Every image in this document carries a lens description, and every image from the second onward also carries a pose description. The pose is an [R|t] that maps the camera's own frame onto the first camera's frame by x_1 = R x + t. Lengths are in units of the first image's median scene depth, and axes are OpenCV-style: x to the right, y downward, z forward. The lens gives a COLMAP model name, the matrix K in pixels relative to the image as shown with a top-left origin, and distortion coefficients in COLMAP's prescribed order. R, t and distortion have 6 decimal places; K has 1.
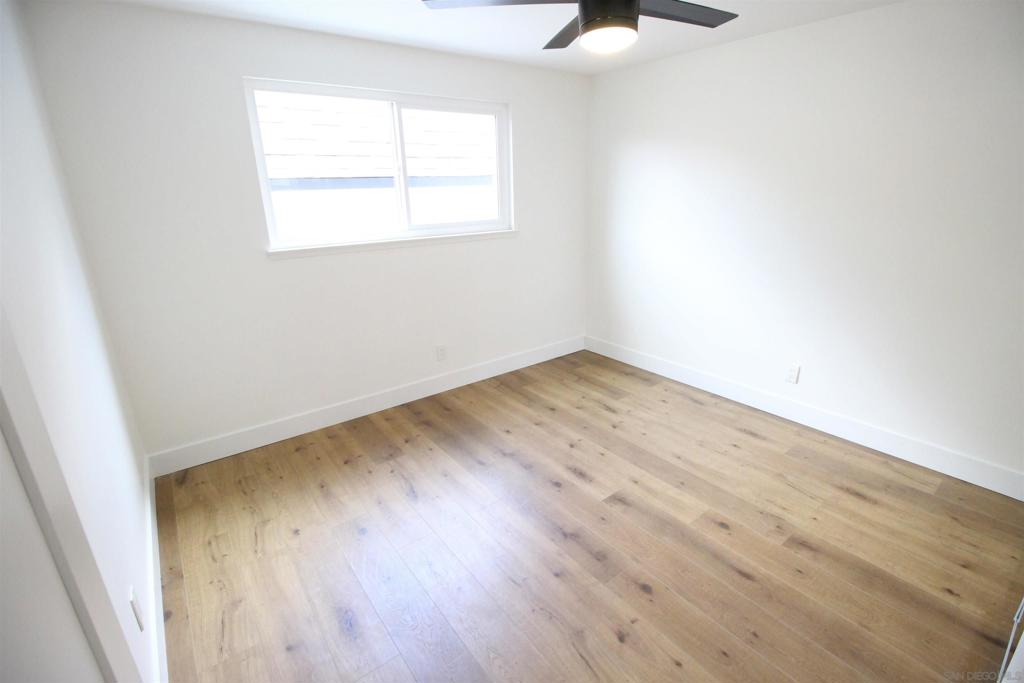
lens RADIAL K [[473.0, 0, 533.4], [0, 473.0, 335.7], [0, 0, 1]] dist [0.004185, -0.018438]
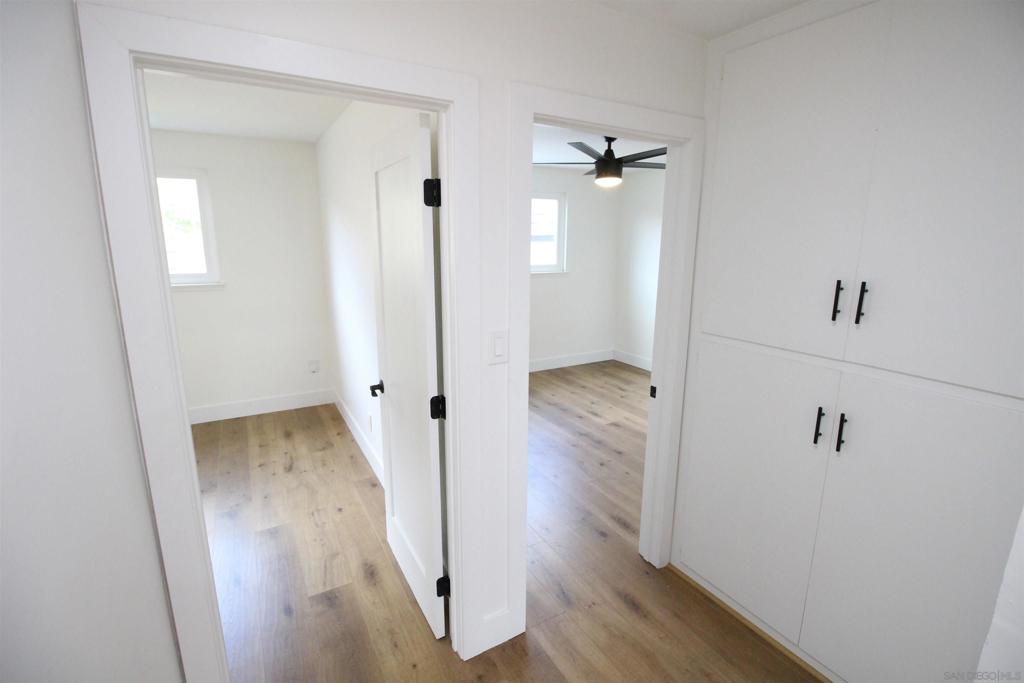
lens RADIAL K [[473.9, 0, 519.7], [0, 473.9, 334.5], [0, 0, 1]] dist [0.000676, -0.015486]
pose [[0.987444, 0.049709, -0.149944, 0.055801], [-0.065961, 0.992236, -0.105437, 0.156515], [0.143539, 0.114004, 0.983056, -0.535831]]
